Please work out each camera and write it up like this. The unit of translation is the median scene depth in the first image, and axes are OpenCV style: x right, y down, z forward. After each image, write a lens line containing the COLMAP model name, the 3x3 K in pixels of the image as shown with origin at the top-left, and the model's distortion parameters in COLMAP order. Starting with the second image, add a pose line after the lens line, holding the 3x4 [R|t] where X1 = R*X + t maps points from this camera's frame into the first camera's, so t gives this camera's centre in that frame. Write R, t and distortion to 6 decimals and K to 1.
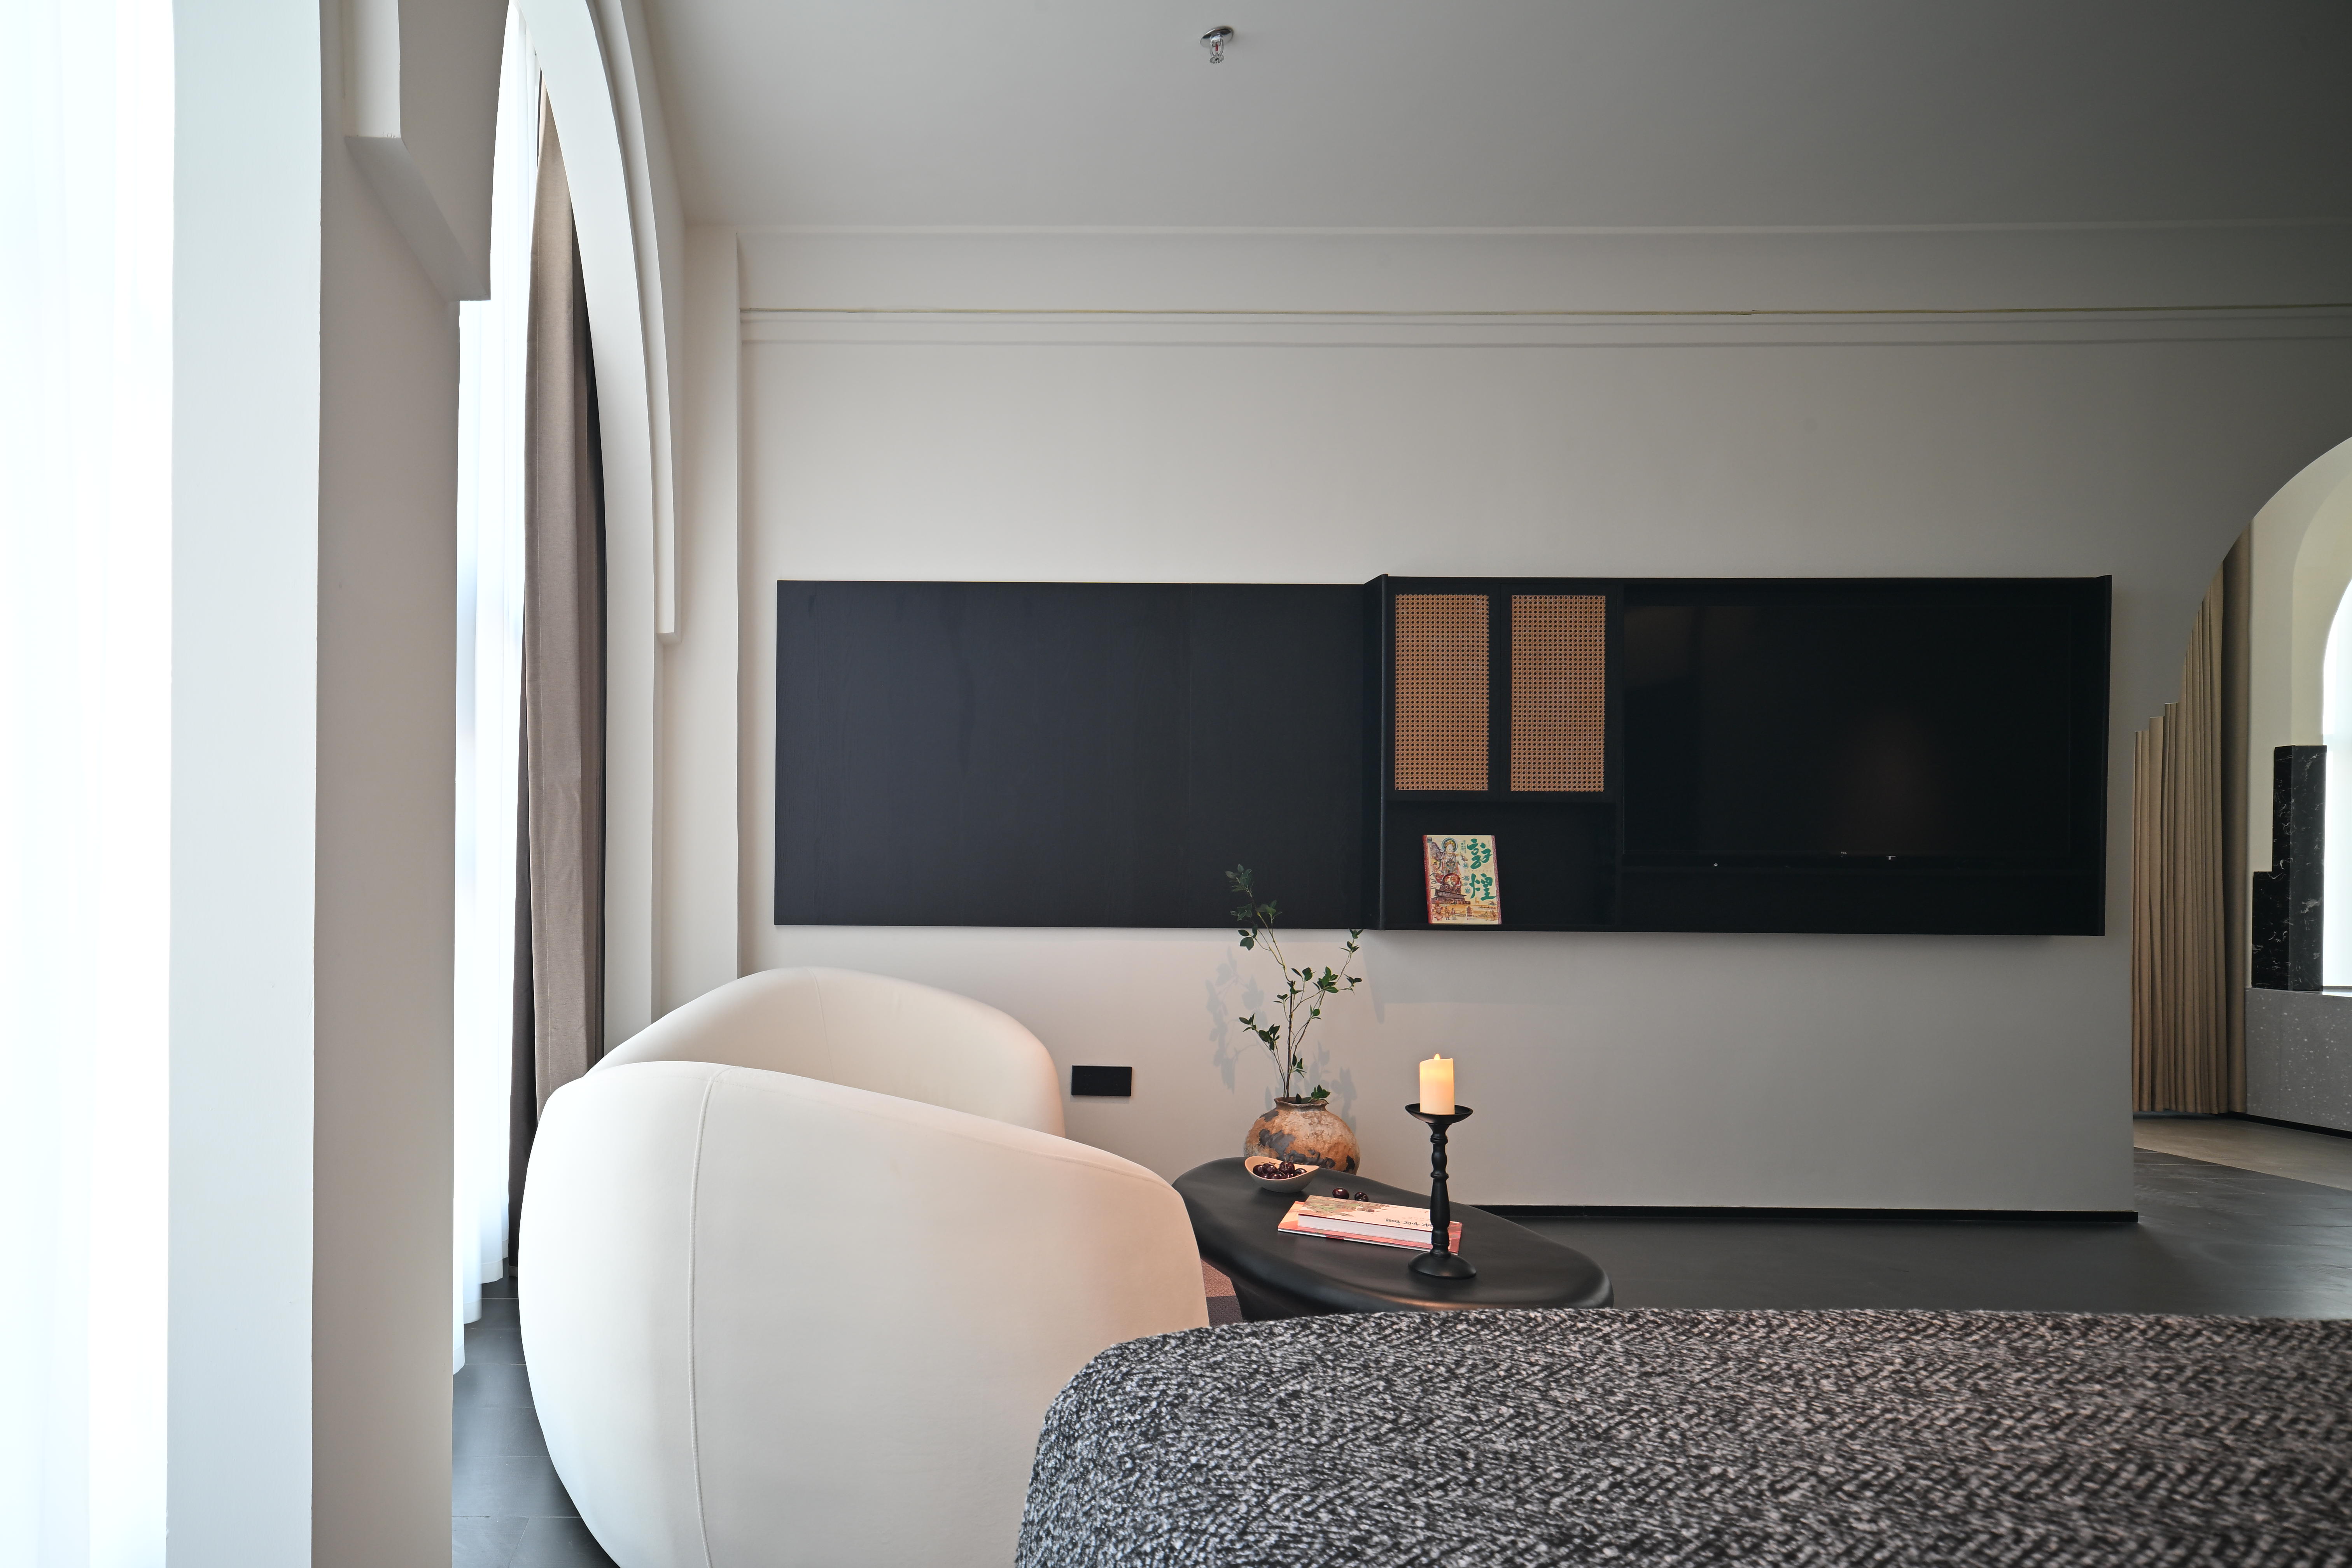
lens RADIAL K [[825.2, 0, 1174.4], [0, 825.2, 875.7], [0, 0, 1]] dist [0.013342, 0.000215]
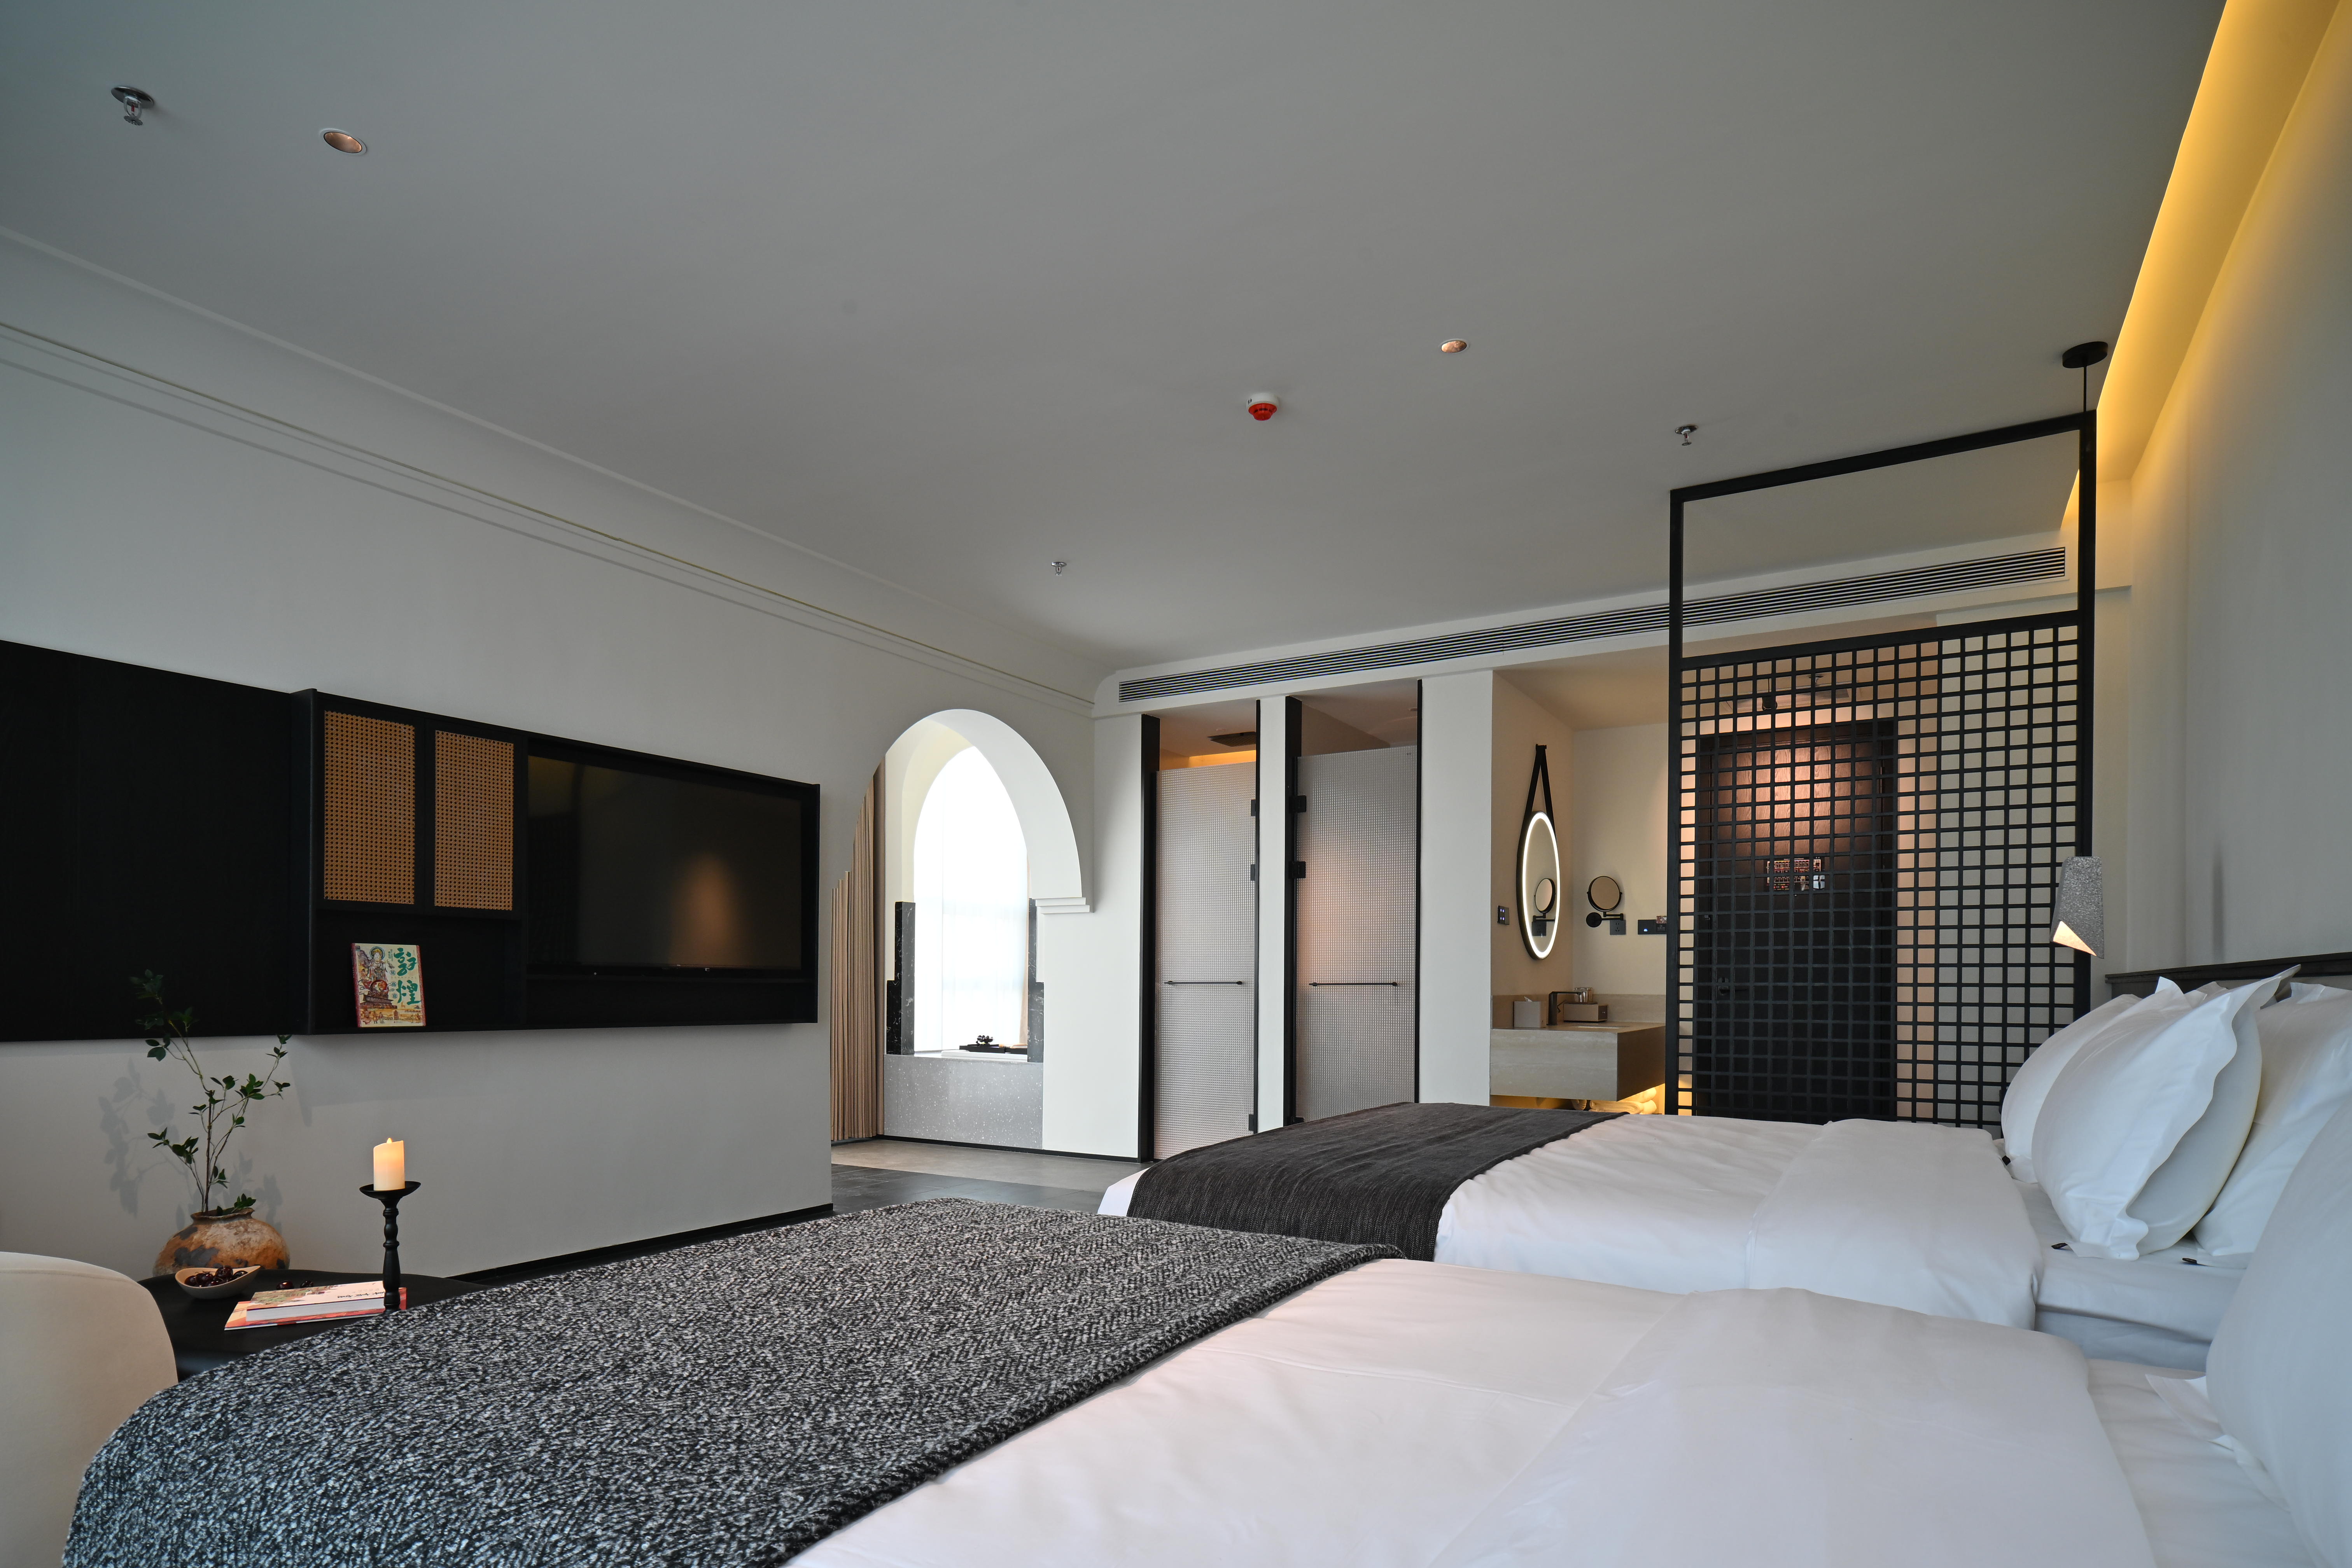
lens RADIAL K [[1289.7, 0, 1172.0], [0, 1289.7, 991.7], [0, 0, 1]] dist [-0.001391, -0.000113]
pose [[0.492916, -0.003327, 0.870070, -0.613551], [-0.002474, 0.999983, 0.005225, 0.001421], [-0.870073, -0.004728, 0.492900, -0.717599]]
